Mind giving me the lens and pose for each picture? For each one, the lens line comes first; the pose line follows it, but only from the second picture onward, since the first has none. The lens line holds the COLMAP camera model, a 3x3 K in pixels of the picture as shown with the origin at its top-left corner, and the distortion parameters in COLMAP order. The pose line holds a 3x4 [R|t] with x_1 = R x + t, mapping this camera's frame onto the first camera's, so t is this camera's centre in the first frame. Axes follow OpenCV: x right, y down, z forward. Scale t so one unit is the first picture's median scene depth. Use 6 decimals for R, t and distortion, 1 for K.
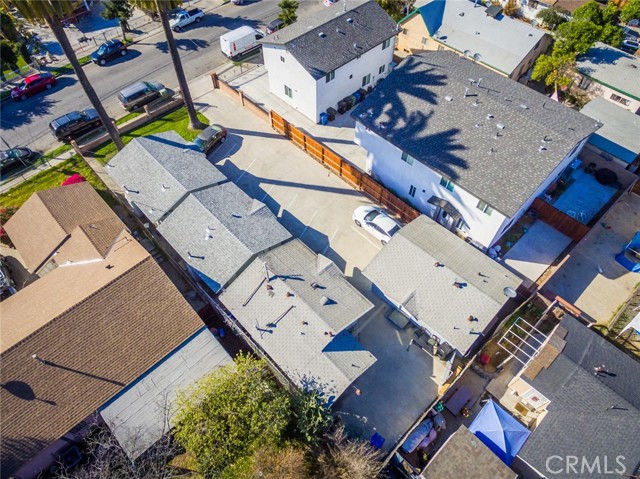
lens RADIAL K [[411.5, 0, 320.0], [0, 411.5, 239.5], [0, 0, 1]] dist [0.023254, -0.027022]
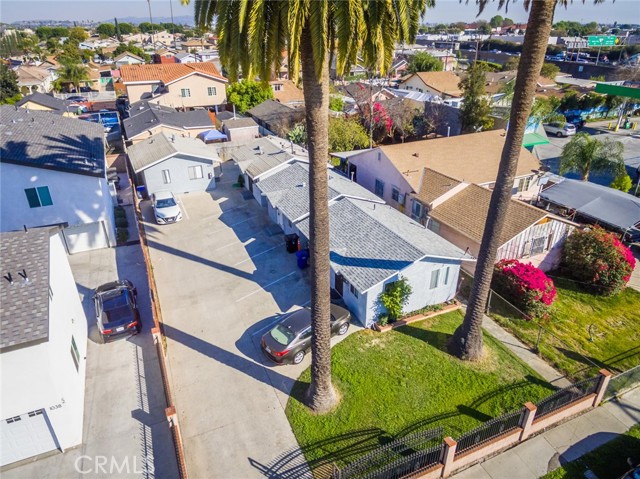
lens RADIAL K [[411.5, 0, 320.0], [0, 411.5, 239.5], [0, 0, 1]] dist [0.023254, -0.027022]
pose [[-0.947277, -0.130781, 0.292510, -0.498779], [0.272556, 0.151081, 0.950204, -0.856829], [-0.168462, 0.979832, -0.107470, 1.121037]]
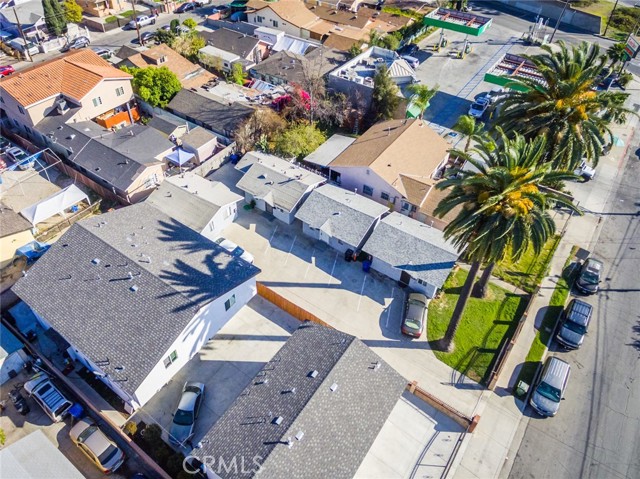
lens RADIAL K [[423.8, 0, 301.2], [0, 423.8, 238.4], [0, 0, 1]] dist [0.038473, -0.000608]
pose [[-0.982602, 0.136345, -0.126110, 0.095983], [-0.149022, -0.173553, 0.973484, -1.323987], [0.110843, 0.975341, 0.190852, 0.732485]]
